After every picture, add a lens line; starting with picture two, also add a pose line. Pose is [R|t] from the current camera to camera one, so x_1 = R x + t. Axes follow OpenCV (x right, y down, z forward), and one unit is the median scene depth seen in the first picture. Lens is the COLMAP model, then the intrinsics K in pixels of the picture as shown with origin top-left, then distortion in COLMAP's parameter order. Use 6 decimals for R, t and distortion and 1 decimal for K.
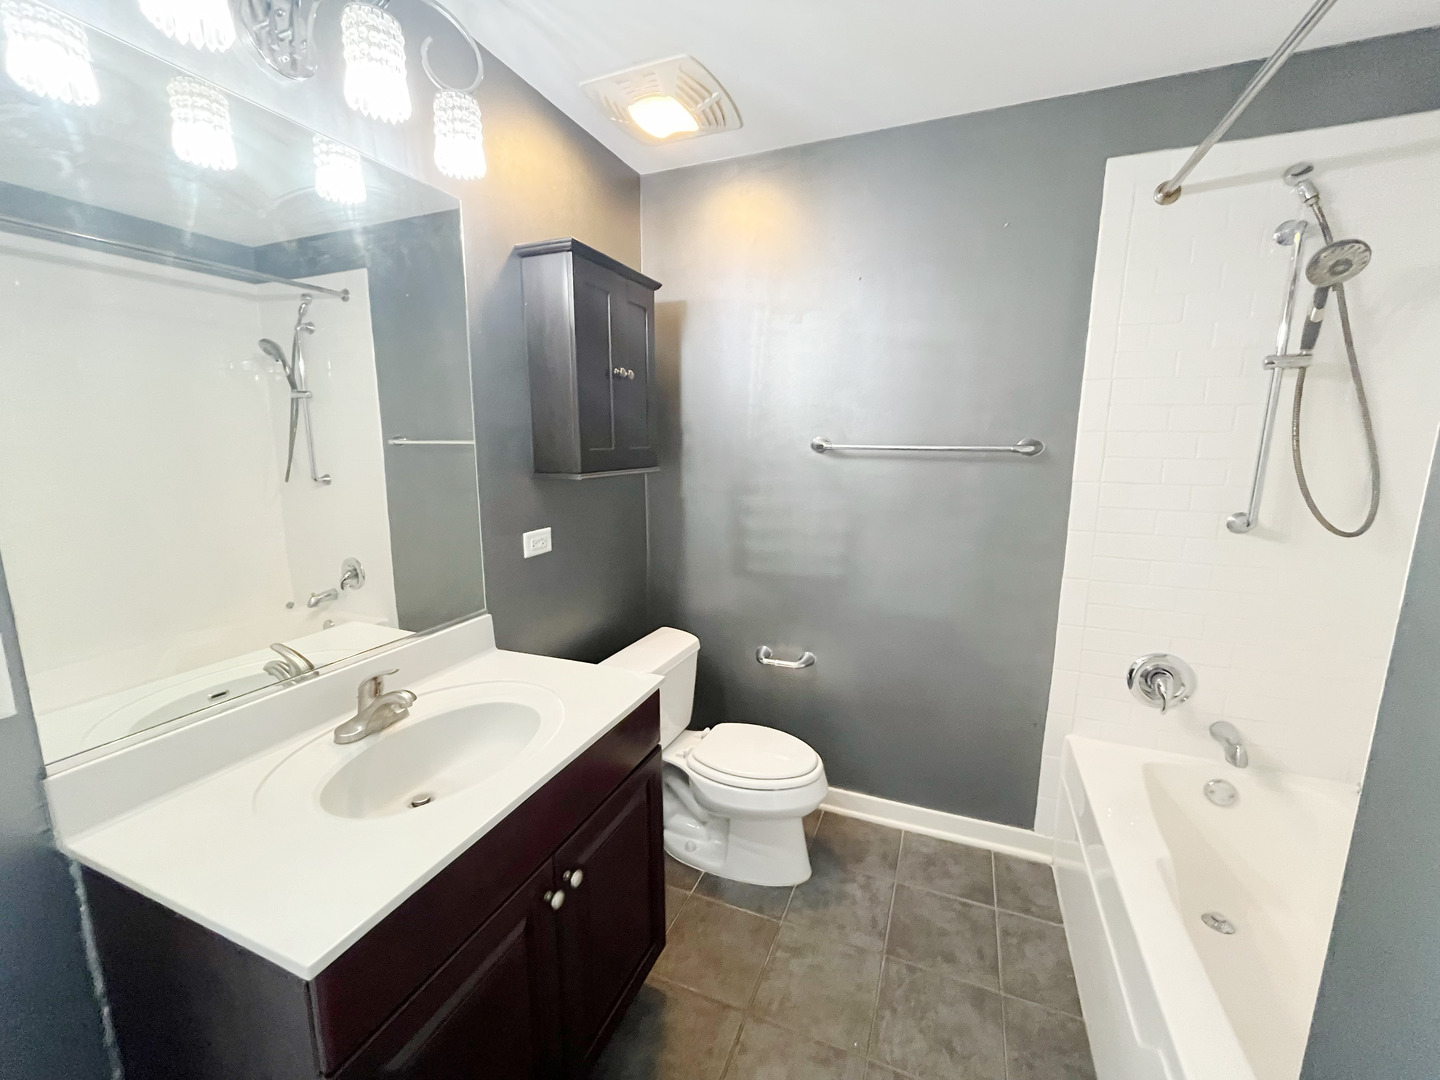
lens RADIAL K [[585.7, 0, 722.0], [0, 585.7, 538.2], [0, 0, 1]] dist [0.008657, -0.000548]
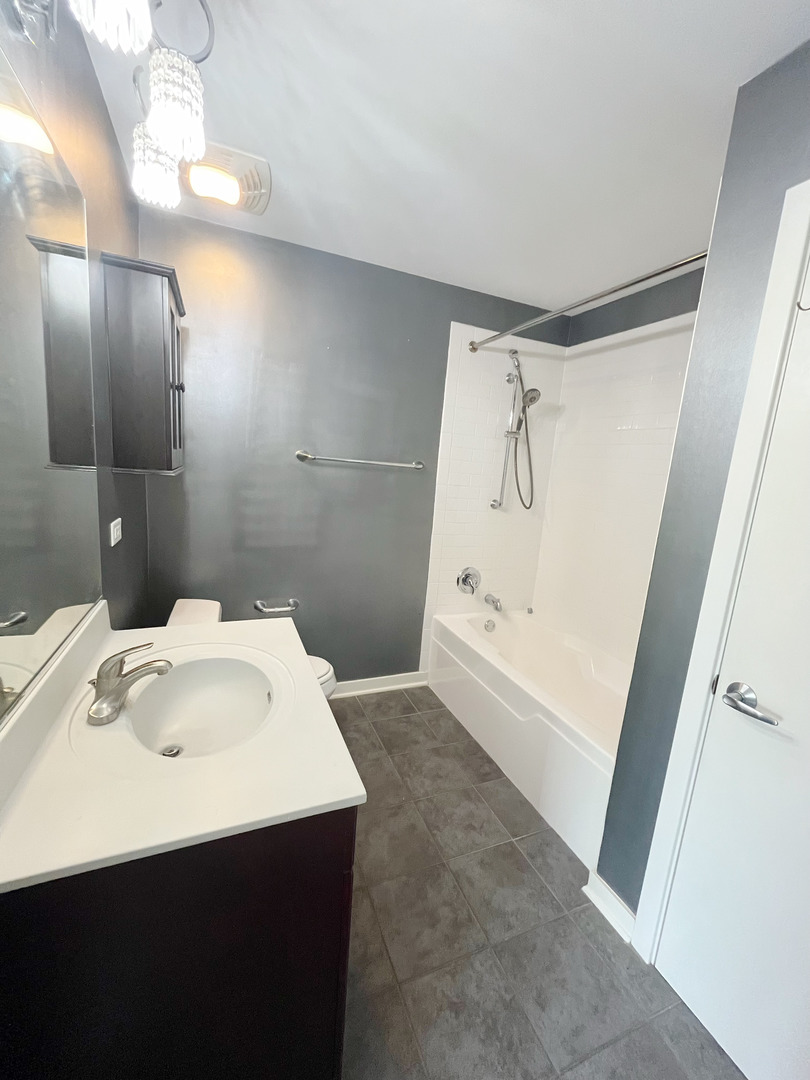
lens RADIAL K [[439.2, 0, 402.9], [0, 439.2, 541.7], [0, 0, 1]] dist [0.008657, -0.000548]
pose [[0.717007, -0.072291, 0.693308, -0.514226], [0.043945, 0.997317, 0.058543, 0.002120], [-0.695680, -0.011508, 0.718260, 0.039435]]
